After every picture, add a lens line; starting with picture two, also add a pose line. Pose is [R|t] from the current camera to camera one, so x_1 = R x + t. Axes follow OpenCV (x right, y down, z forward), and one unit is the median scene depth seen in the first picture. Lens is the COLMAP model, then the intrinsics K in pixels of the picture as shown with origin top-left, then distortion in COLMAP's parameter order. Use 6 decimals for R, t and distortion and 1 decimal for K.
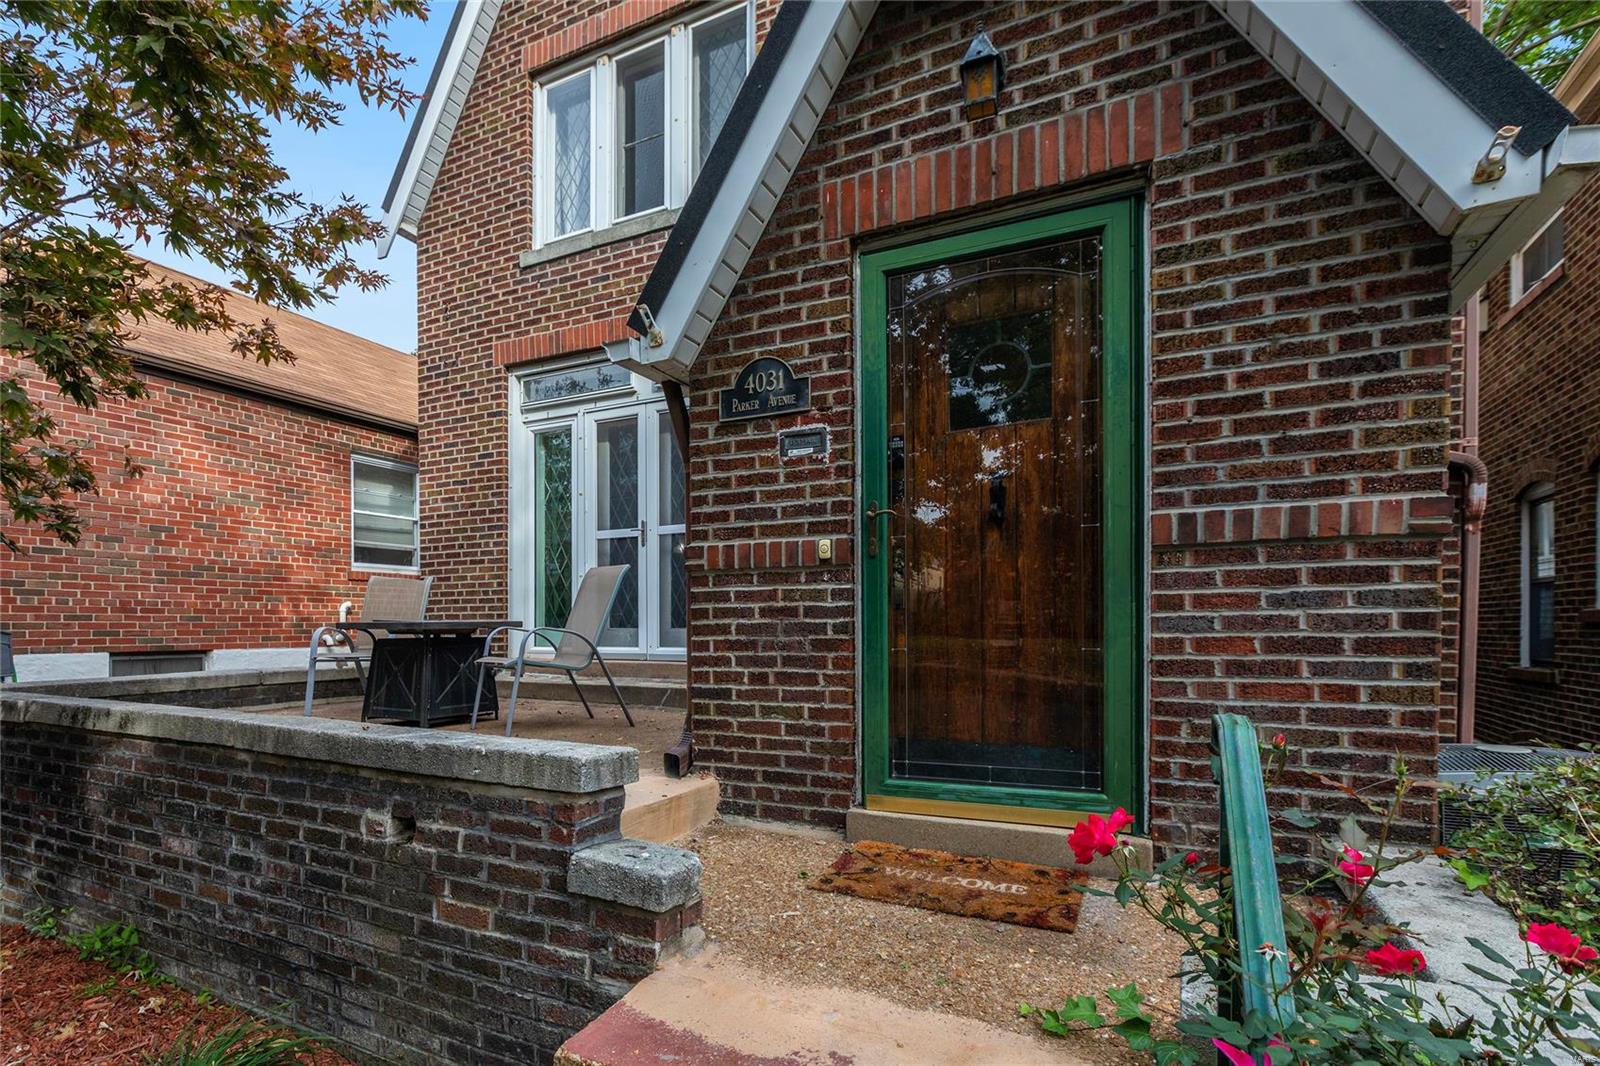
lens RADIAL K [[732.5, 0, 800.0], [0, 732.5, 533.0], [0, 0, 1]] dist [0.001070, 0.000960]
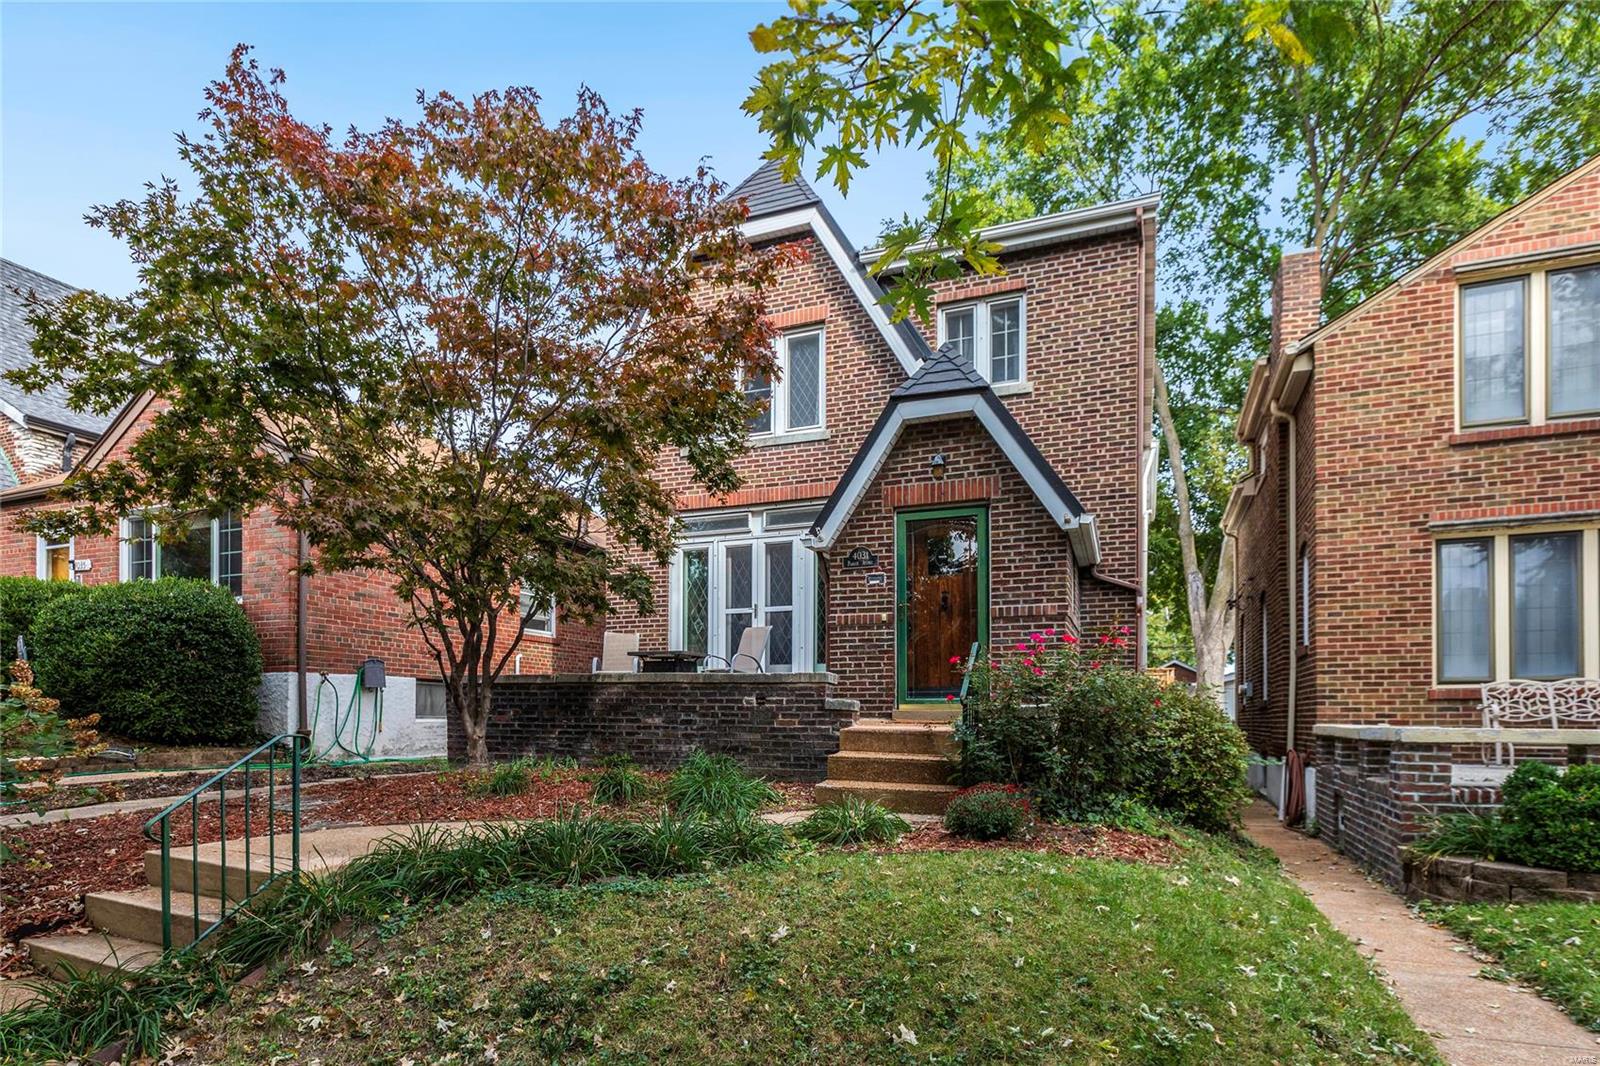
lens RADIAL K [[732.5, 0, 800.0], [0, 732.5, 533.0], [0, 0, 1]] dist [0.001070, 0.000960]
pose [[0.998889, 0.024011, 0.040537, -0.452937], [-0.019297, 0.993417, -0.112916, 0.026510], [-0.042982, 0.112008, 0.992777, -2.003181]]
